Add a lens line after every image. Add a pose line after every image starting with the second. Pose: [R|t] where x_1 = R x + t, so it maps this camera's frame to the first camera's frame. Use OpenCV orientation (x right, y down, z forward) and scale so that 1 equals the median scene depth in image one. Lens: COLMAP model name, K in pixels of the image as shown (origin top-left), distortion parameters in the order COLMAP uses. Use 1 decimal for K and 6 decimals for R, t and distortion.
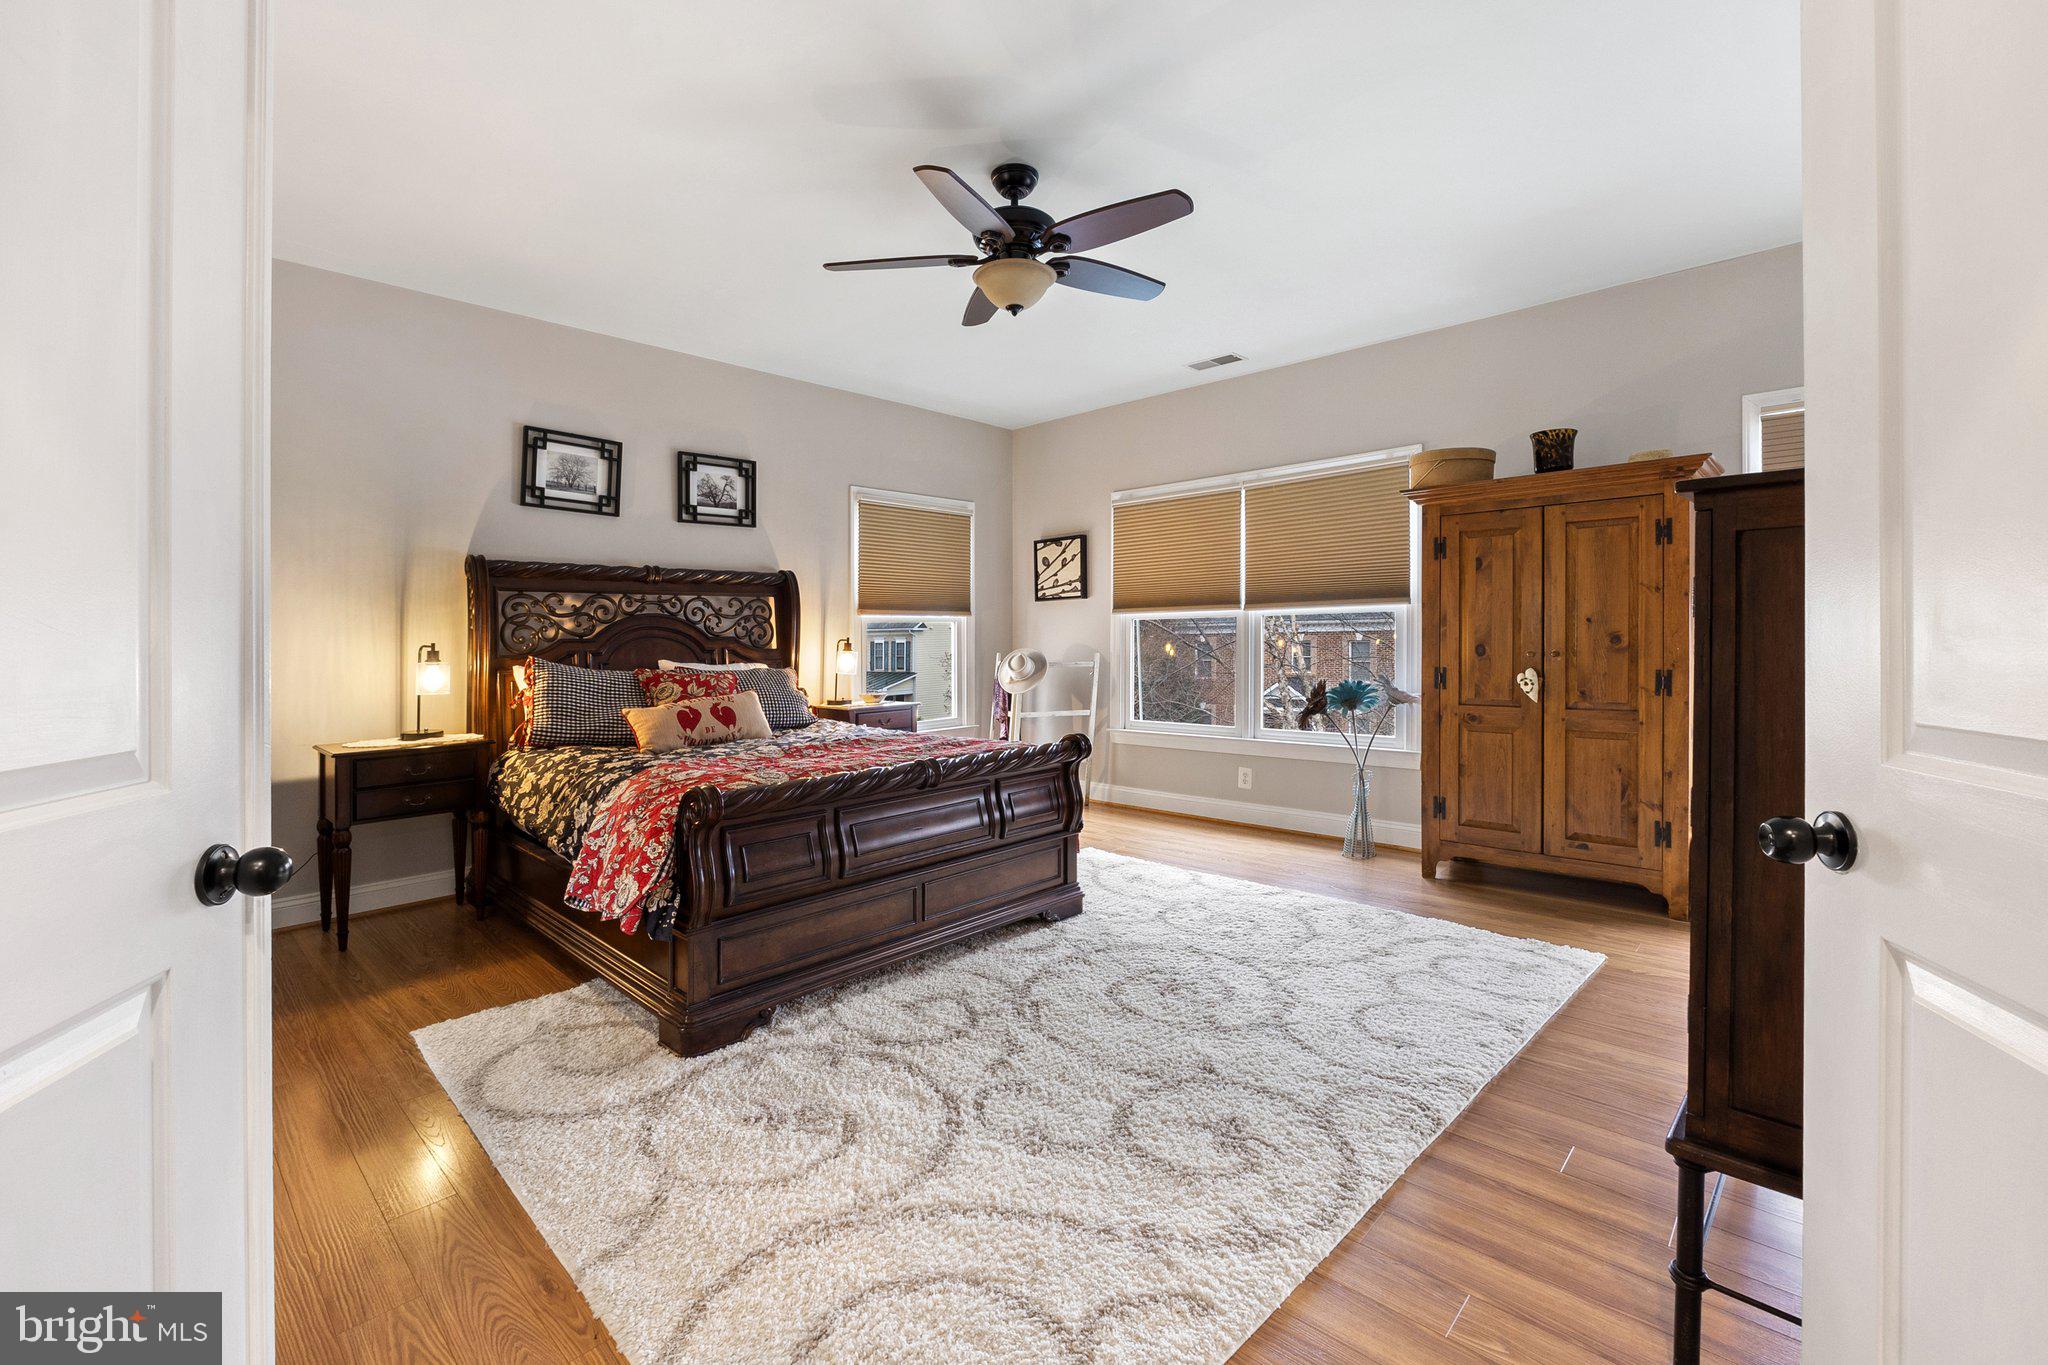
lens RADIAL K [[880.2, 0, 1025.2], [0, 880.2, 628.1], [0, 0, 1]] dist [-0.011157, 0.000918]
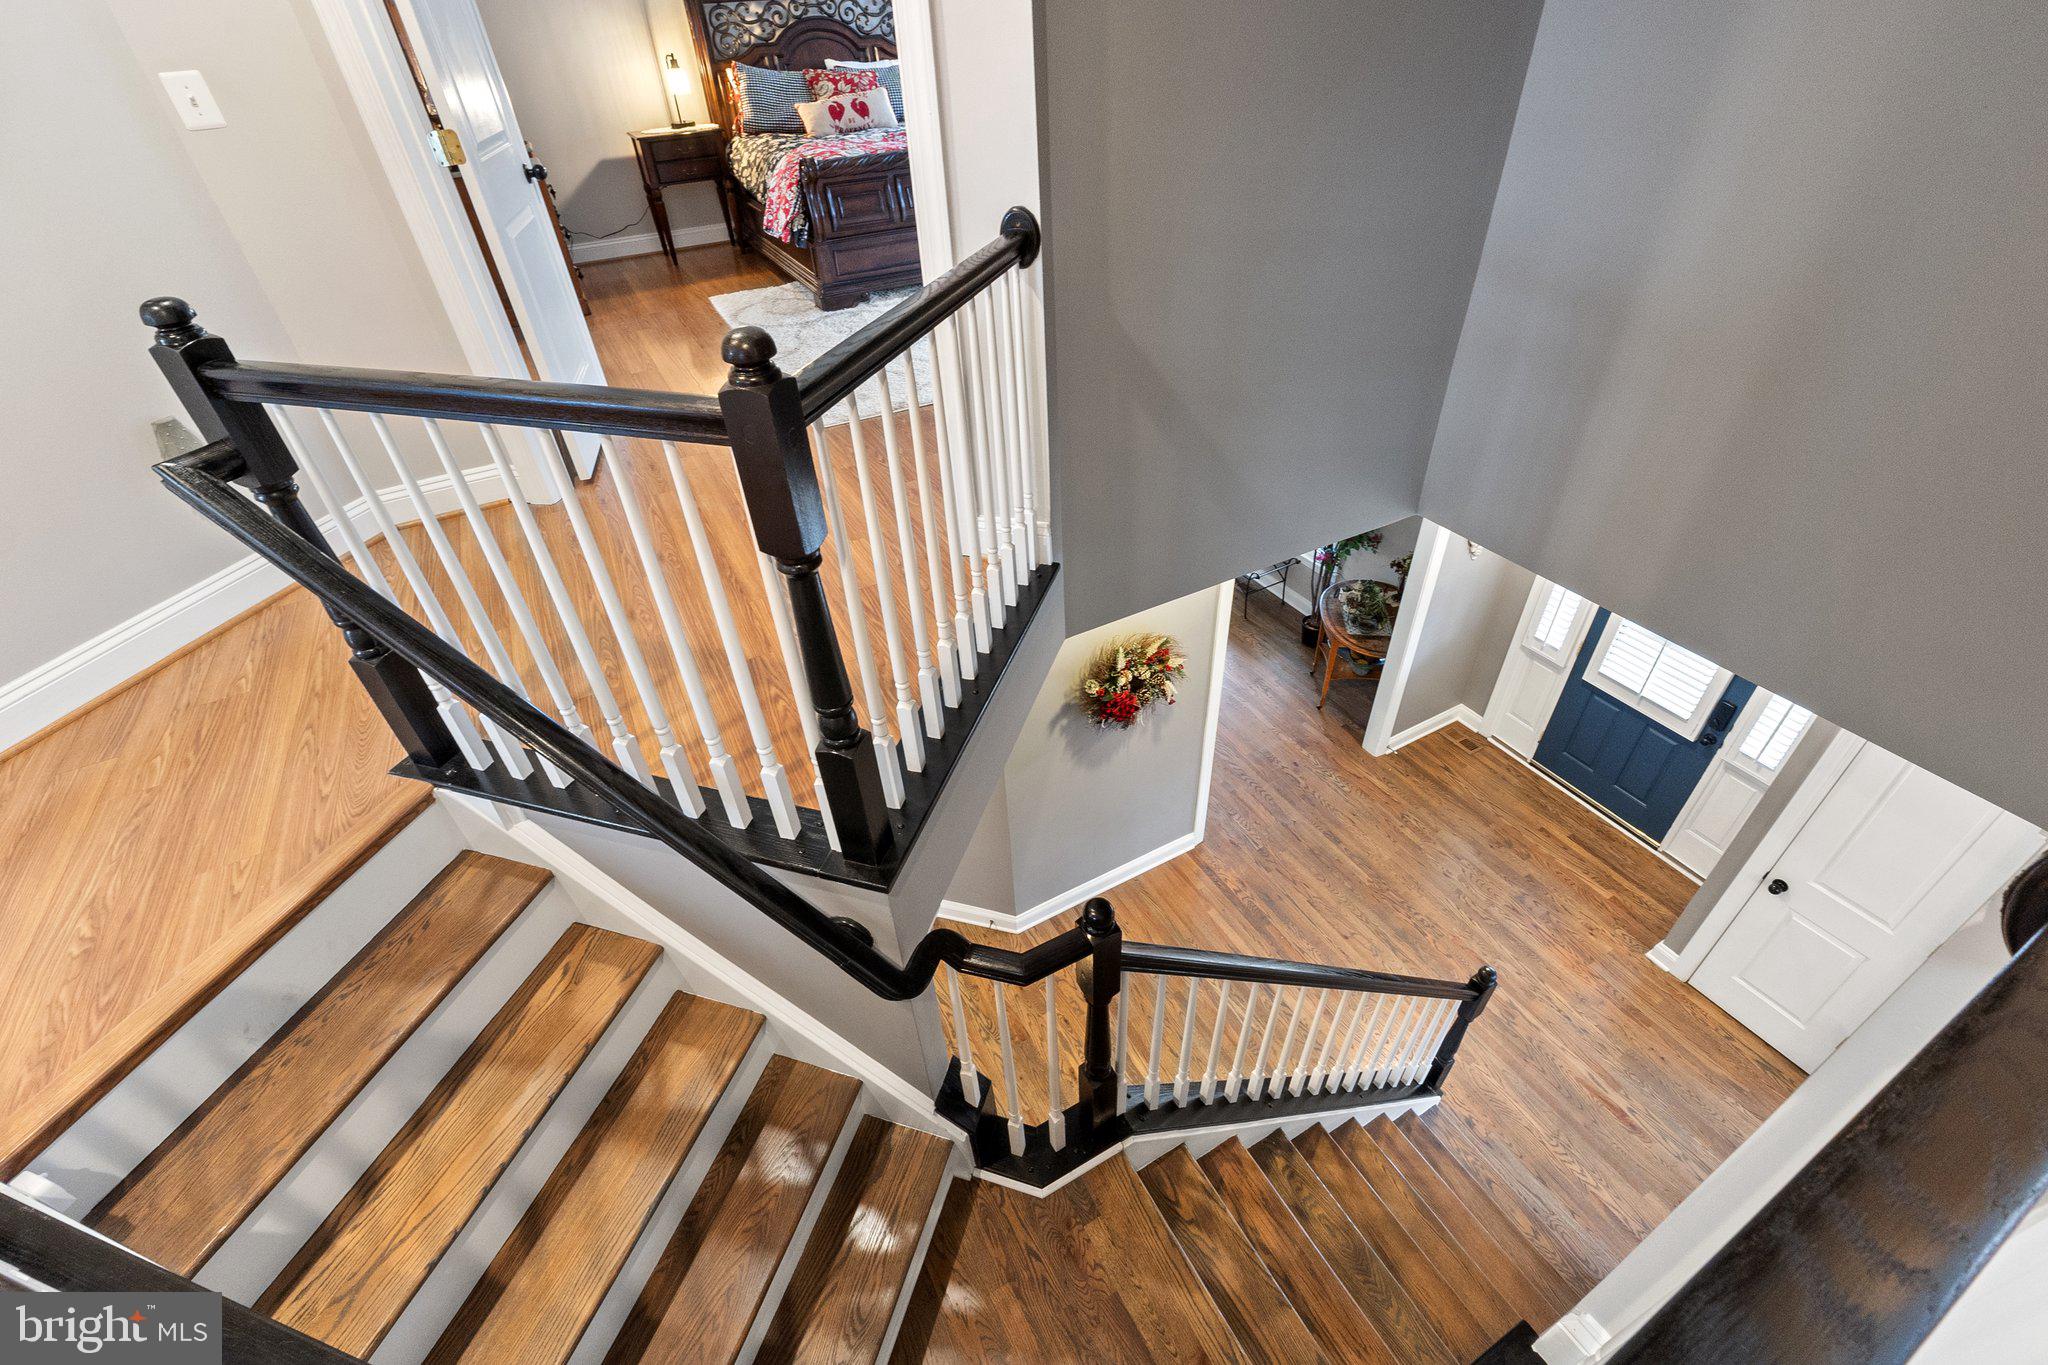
lens RADIAL K [[880.2, 0, 1044.2], [0, 880.2, 688.5], [0, 0, 1]] dist [-0.011157, 0.000918]
pose [[0.951318, 0.171311, -0.256215, 0.464461], [0.030725, 0.774448, 0.631891, -0.060893], [0.306675, -0.609002, 0.731483, -0.521456]]
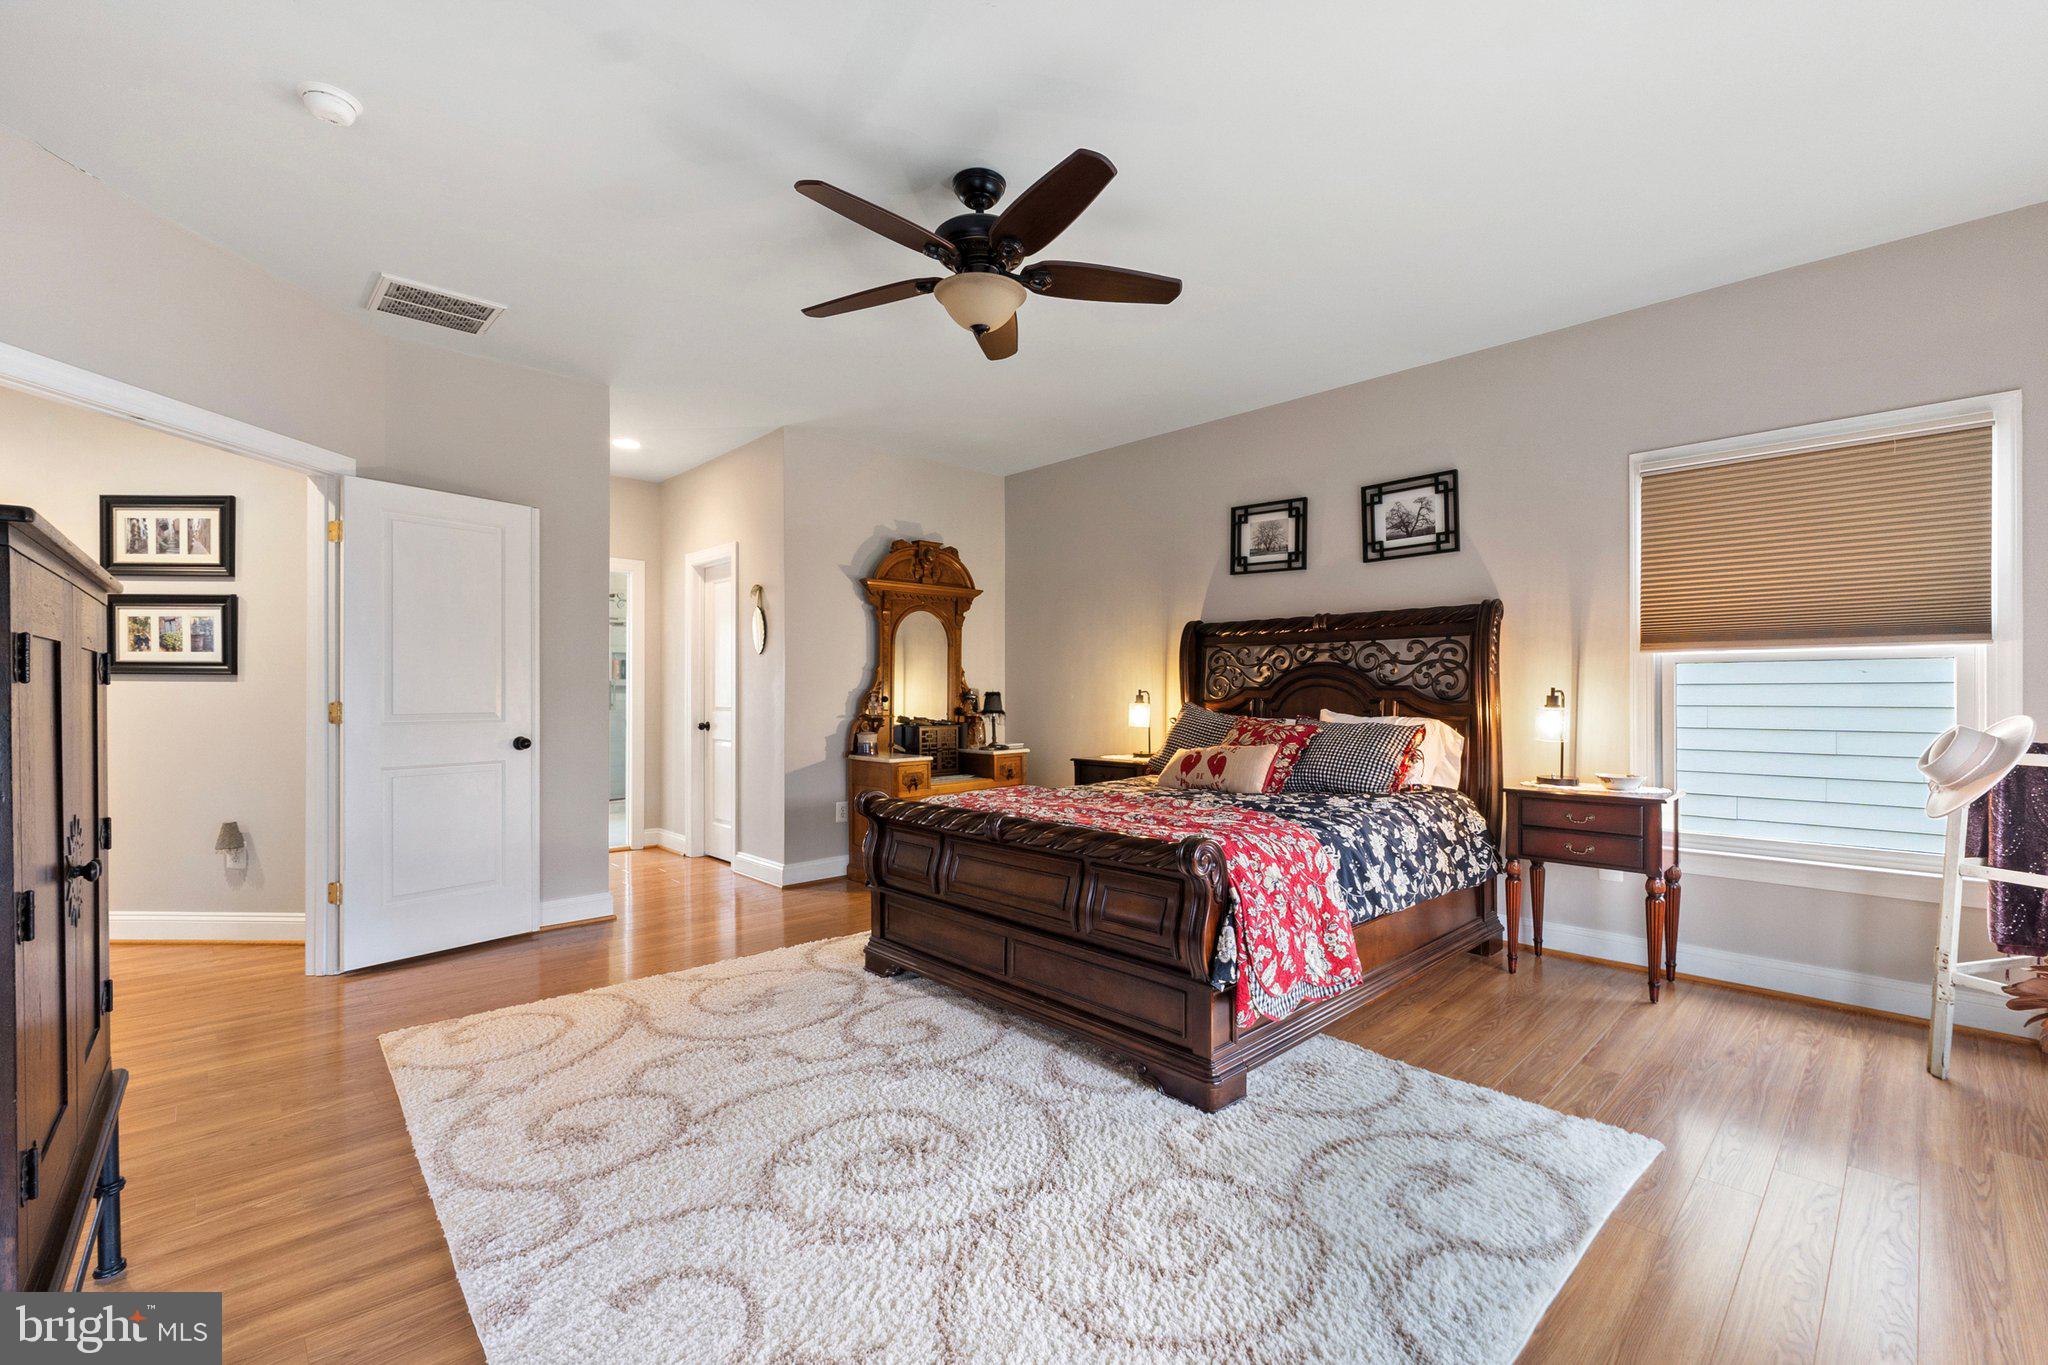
lens RADIAL K [[880.2, 0, 1031.7], [0, 880.2, 685.2], [0, 0, 1]] dist [-0.011157, 0.000918]
pose [[-0.057227, 0.007337, -0.998334, 0.671764], [0.012775, 0.999897, 0.006616, -0.001462], [0.998279, -0.012375, -0.057315, 0.839084]]
